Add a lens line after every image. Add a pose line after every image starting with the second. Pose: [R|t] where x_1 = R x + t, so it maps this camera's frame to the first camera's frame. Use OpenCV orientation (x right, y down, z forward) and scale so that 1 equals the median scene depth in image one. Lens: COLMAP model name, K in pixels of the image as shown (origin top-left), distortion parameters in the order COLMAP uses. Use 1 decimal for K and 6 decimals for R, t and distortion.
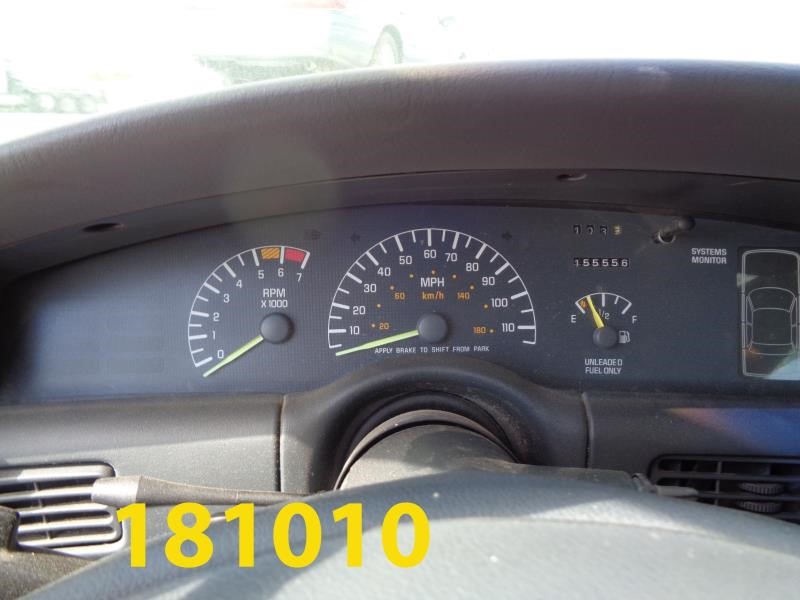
lens RADIAL K [[600.3, 0, 393.5], [0, 600.3, 302.0], [0, 0, 1]] dist [0.009509, 0.002388]
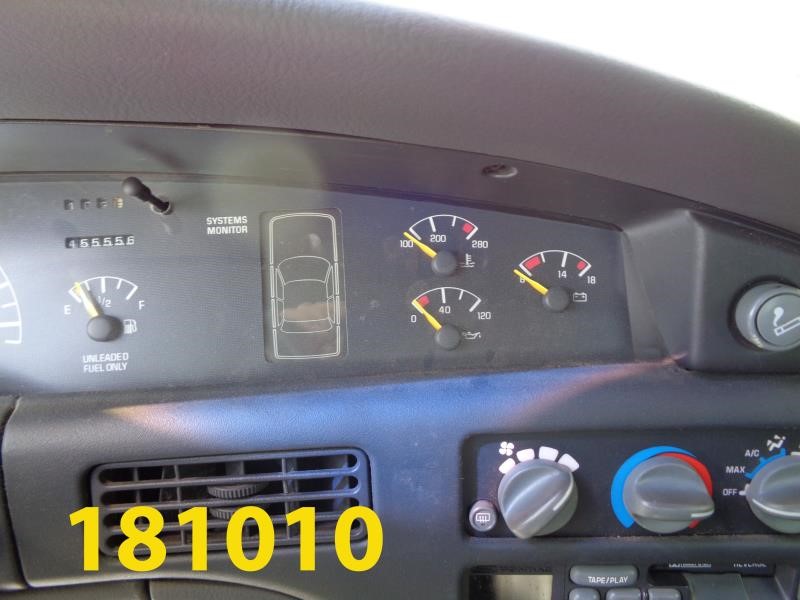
lens RADIAL K [[600.3, 0, 402.7], [0, 600.3, 300.6], [0, 0, 1]] dist [0.009509, 0.002388]
pose [[0.995907, -0.077873, 0.045891, 0.728124], [0.078094, 0.996941, -0.003042, 0.054259], [-0.045514, 0.006614, 0.998942, 0.123762]]
